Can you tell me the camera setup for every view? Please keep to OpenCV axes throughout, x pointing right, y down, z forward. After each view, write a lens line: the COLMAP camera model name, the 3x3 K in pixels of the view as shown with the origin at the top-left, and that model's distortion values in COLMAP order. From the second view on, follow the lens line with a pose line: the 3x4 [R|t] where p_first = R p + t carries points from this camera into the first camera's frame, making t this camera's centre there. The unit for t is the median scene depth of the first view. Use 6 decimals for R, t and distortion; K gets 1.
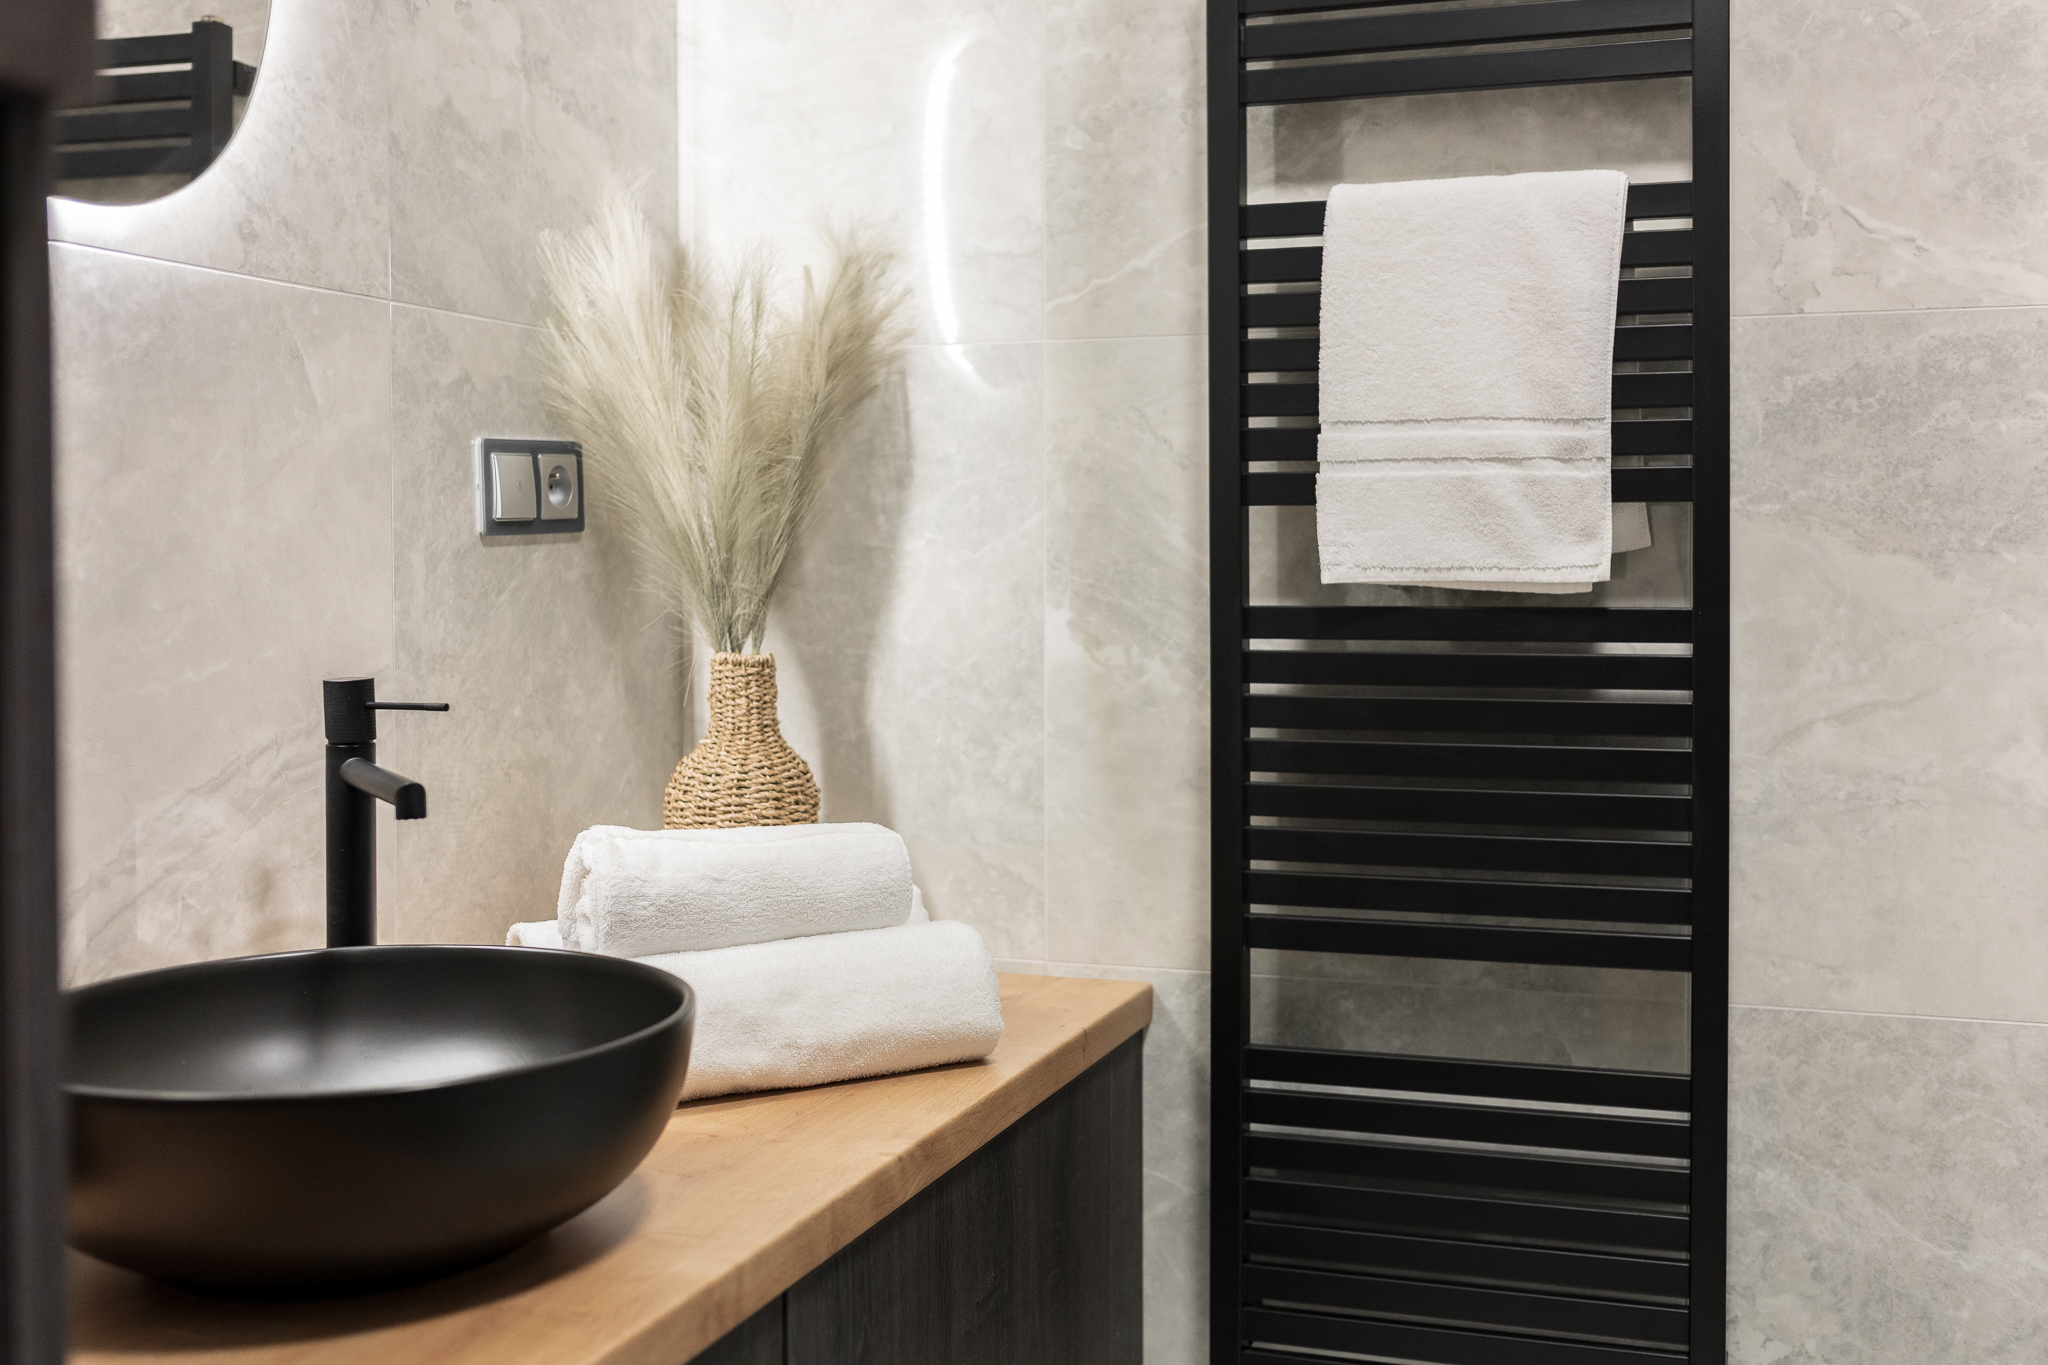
lens RADIAL K [[2142.6, 0, 1034.1], [0, 2142.6, 667.5], [0, 0, 1]] dist [0.011285, 0.000000]
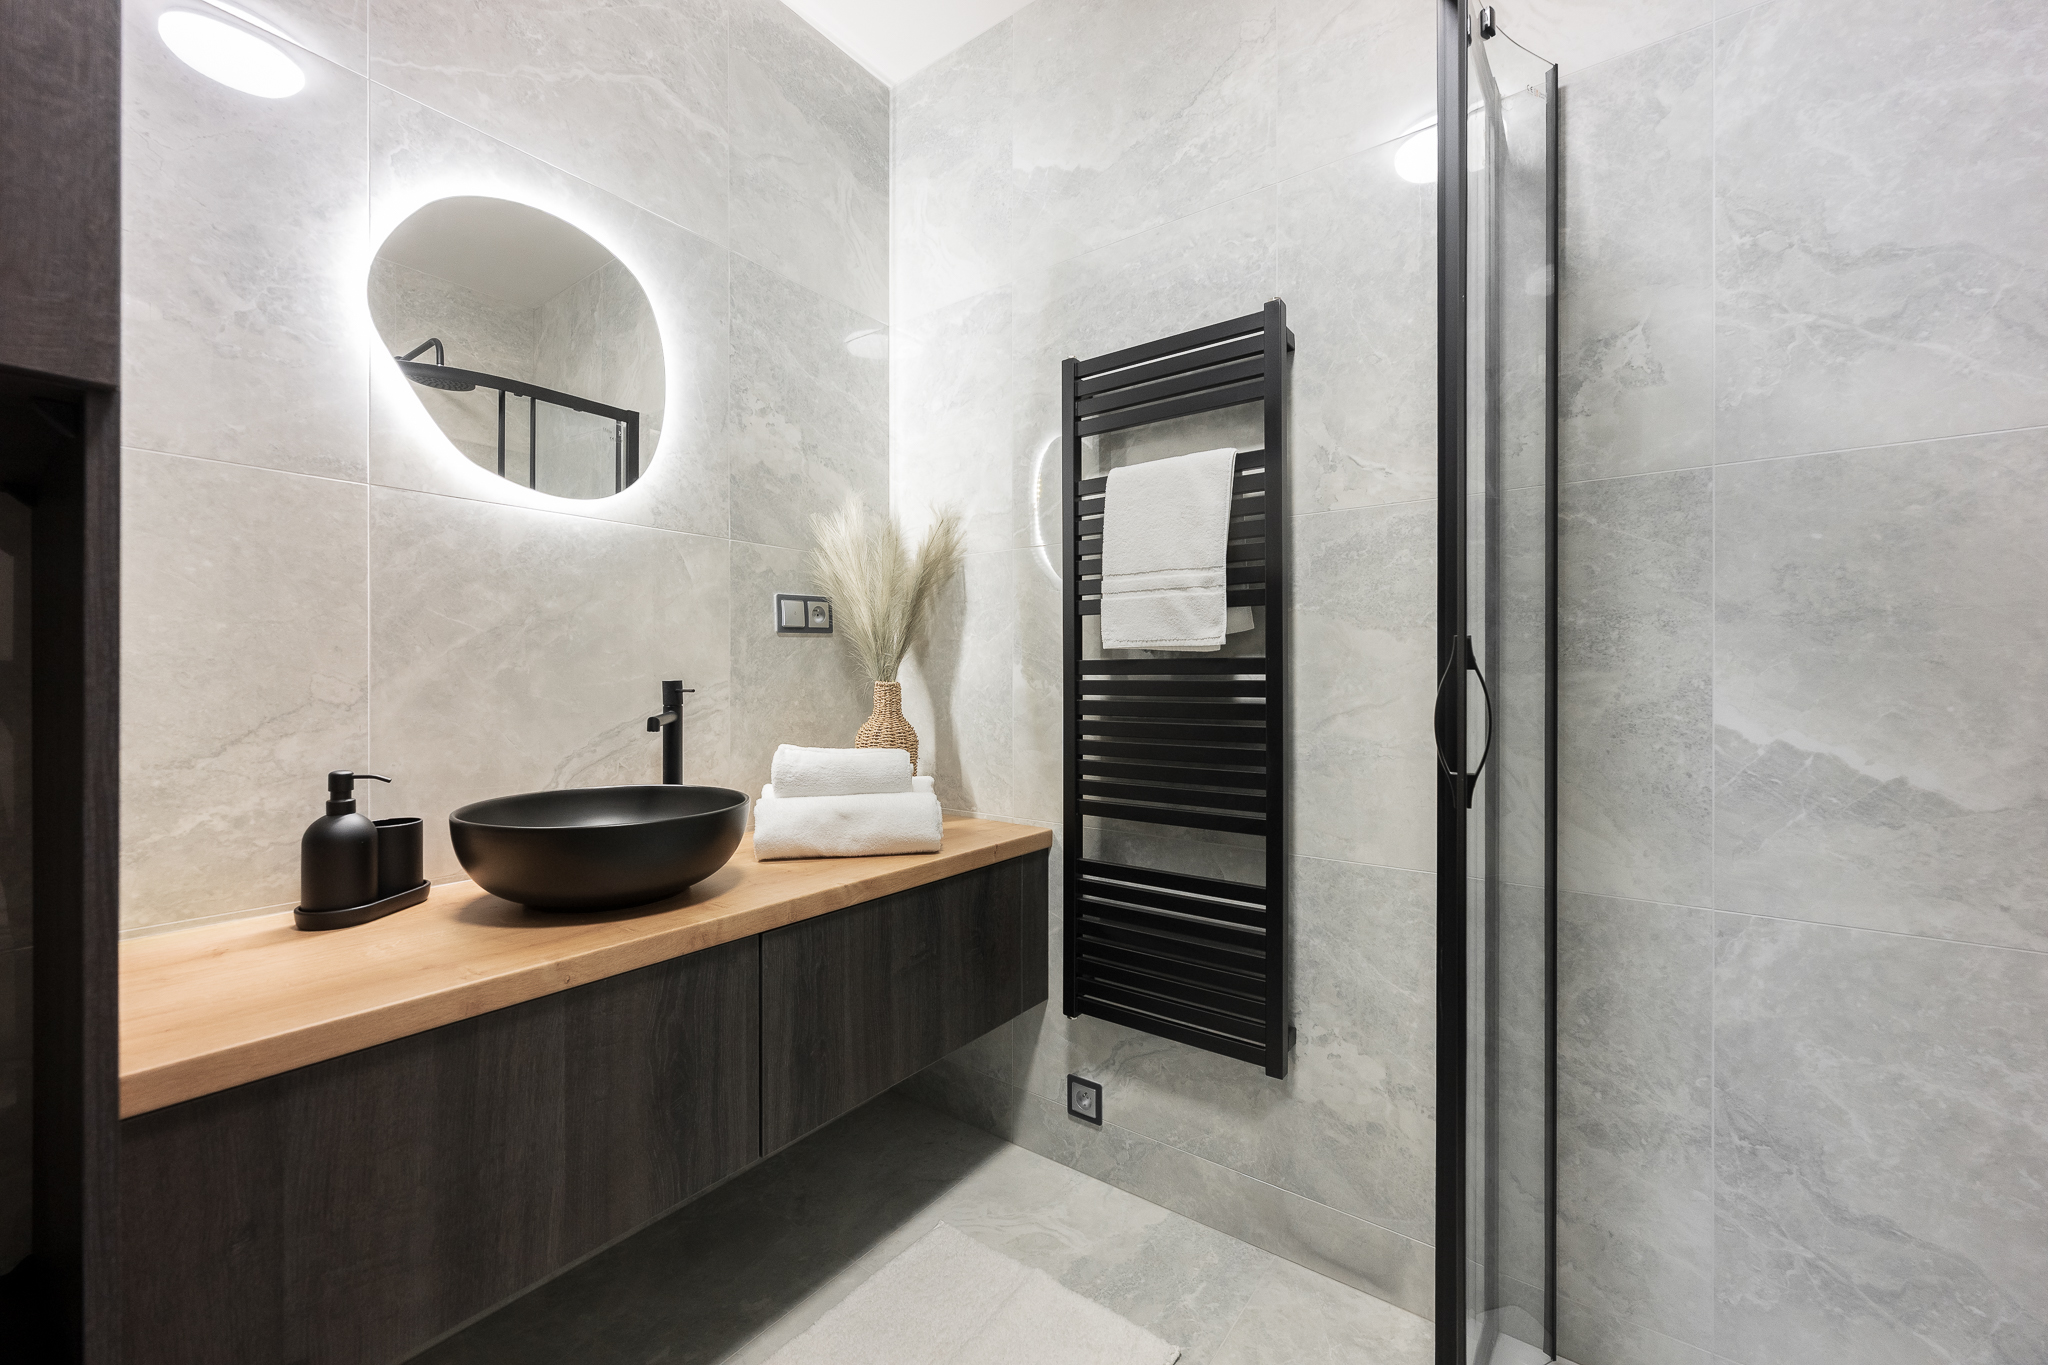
lens RADIAL K [[829.0, 0, 1011.8], [0, 829.0, 703.9], [0, 0, 1]] dist [0.007284, -0.000577]
pose [[0.941742, 0.013697, -0.336057, 0.334916], [-0.023252, 0.999431, -0.024423, 0.040603], [0.335531, 0.030814, 0.941525, 0.171104]]
